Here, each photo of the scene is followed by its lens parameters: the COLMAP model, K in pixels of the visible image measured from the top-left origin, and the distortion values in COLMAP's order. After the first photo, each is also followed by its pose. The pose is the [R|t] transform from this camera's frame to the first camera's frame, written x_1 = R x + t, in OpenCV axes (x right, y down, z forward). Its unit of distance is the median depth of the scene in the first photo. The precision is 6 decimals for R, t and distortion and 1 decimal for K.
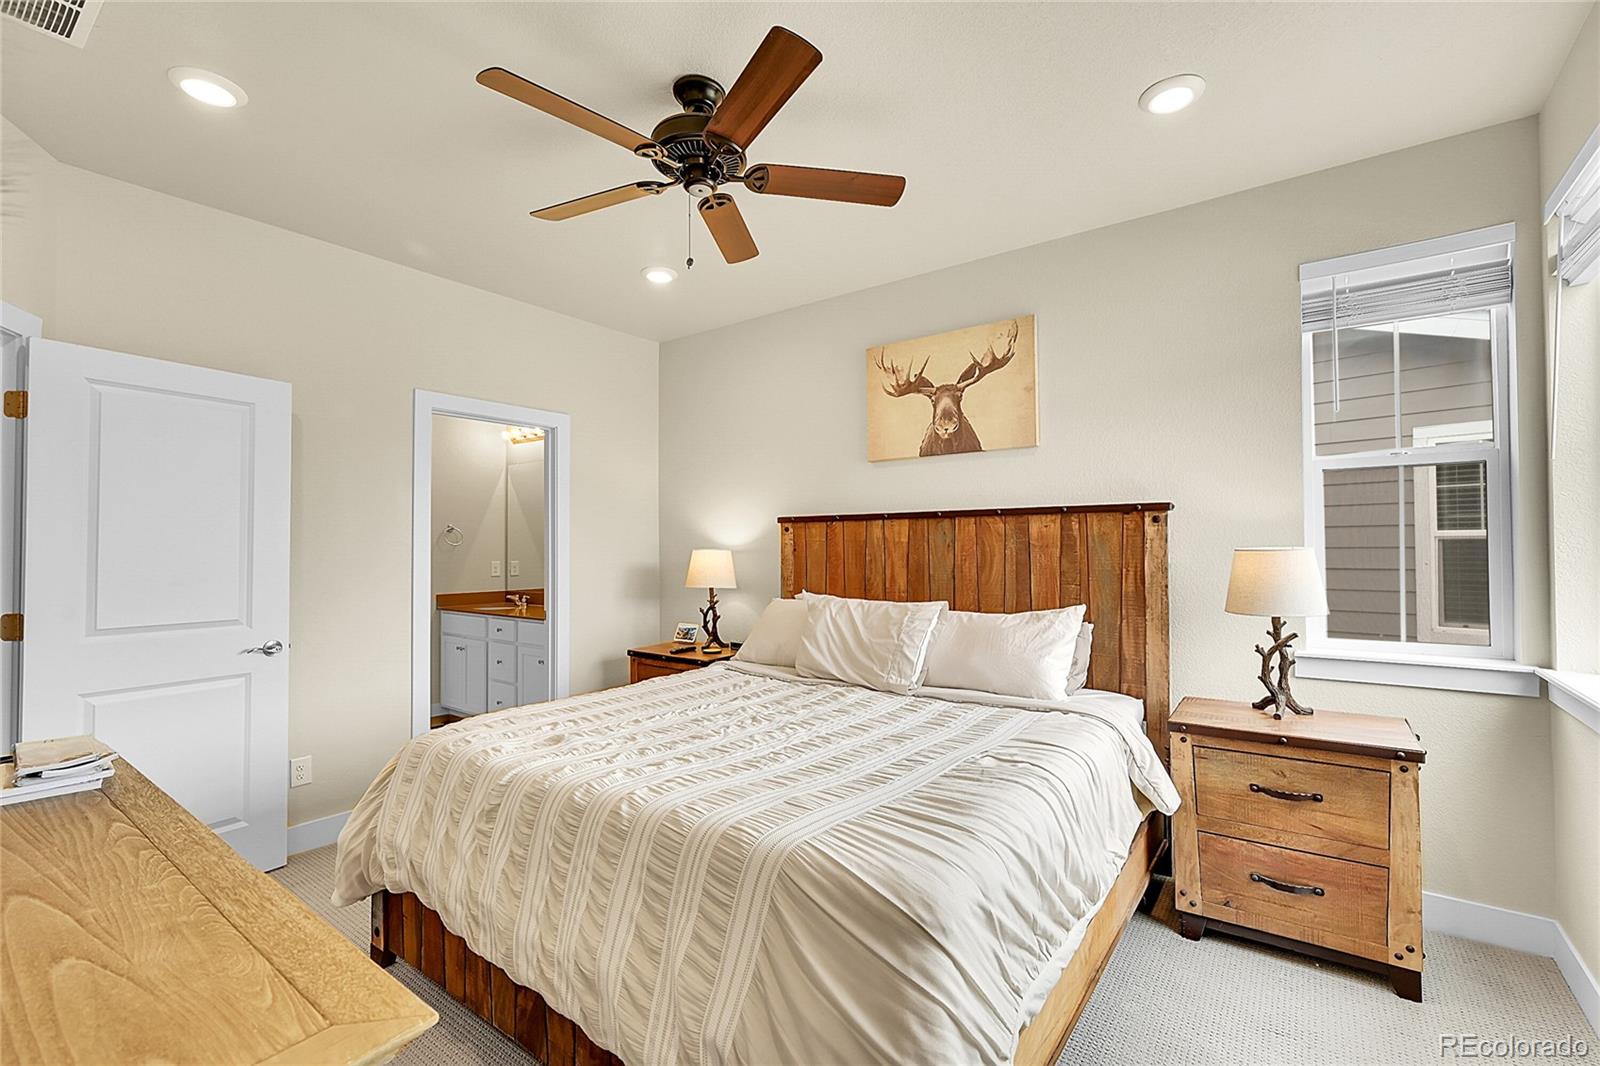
lens RADIAL K [[690.0, 0, 810.3], [0, 690.0, 535.0], [0, 0, 1]] dist [-0.002473, 0.000304]
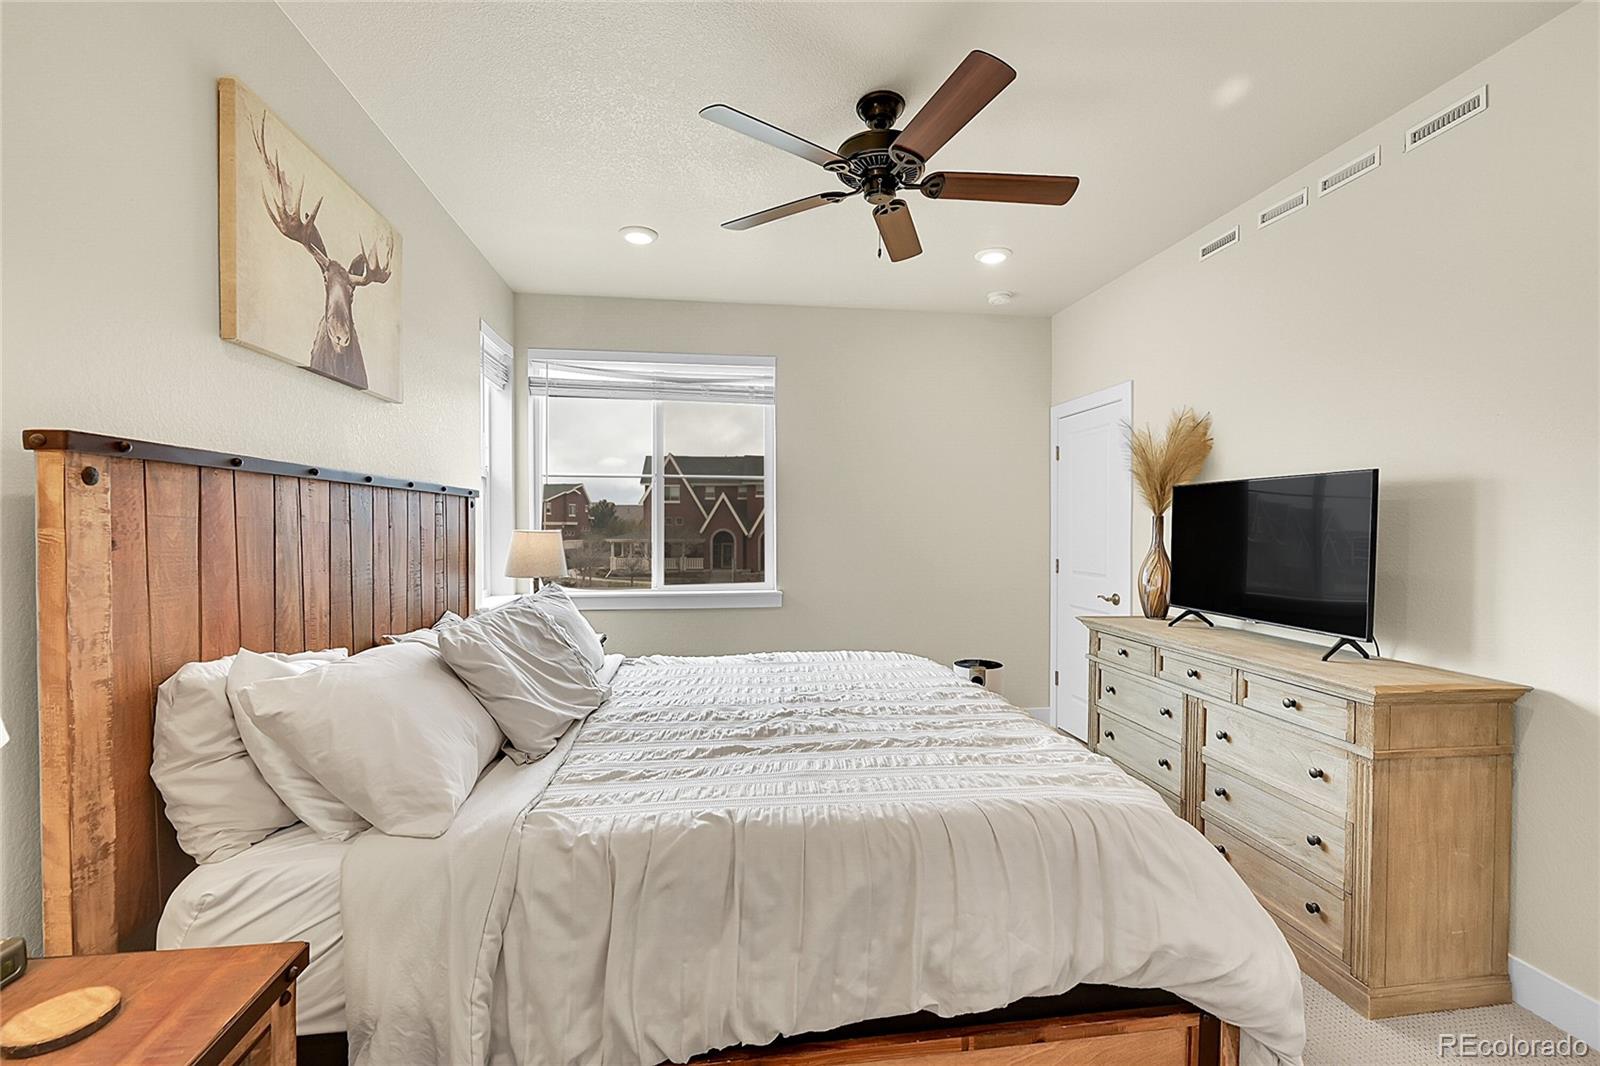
lens RADIAL K [[690.0, 0, 810.3], [0, 690.0, 535.0], [0, 0, 1]] dist [-0.002473, 0.000304]
pose [[-0.703647, -0.005589, 0.710528, -0.522172], [-0.007907, 0.999969, 0.000035, 0.016623], [-0.710506, -0.005593, -0.703669, 1.121985]]
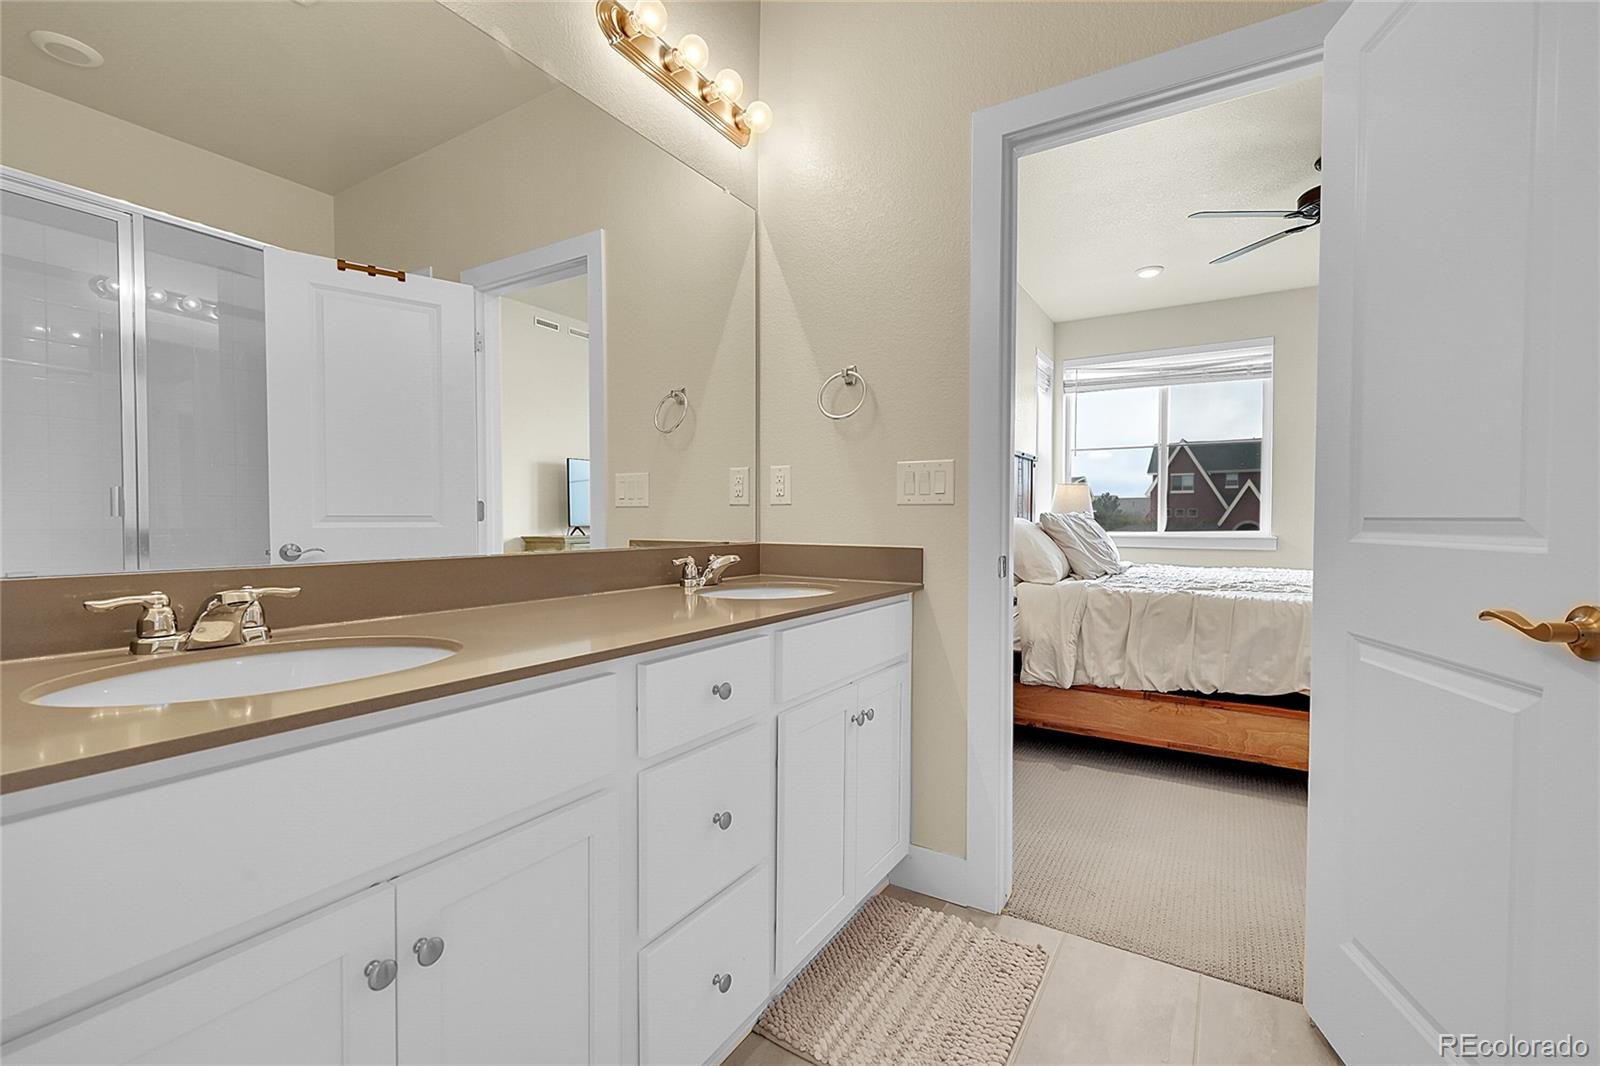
lens RADIAL K [[690.0, 0, 810.3], [0, 690.0, 535.0], [0, 0, 1]] dist [-0.002473, 0.000304]
pose [[-0.085016, -0.017442, 0.996227, -0.973540], [-0.017866, 0.999713, 0.015979, 0.110498], [-0.996219, -0.016440, -0.085303, 1.389501]]
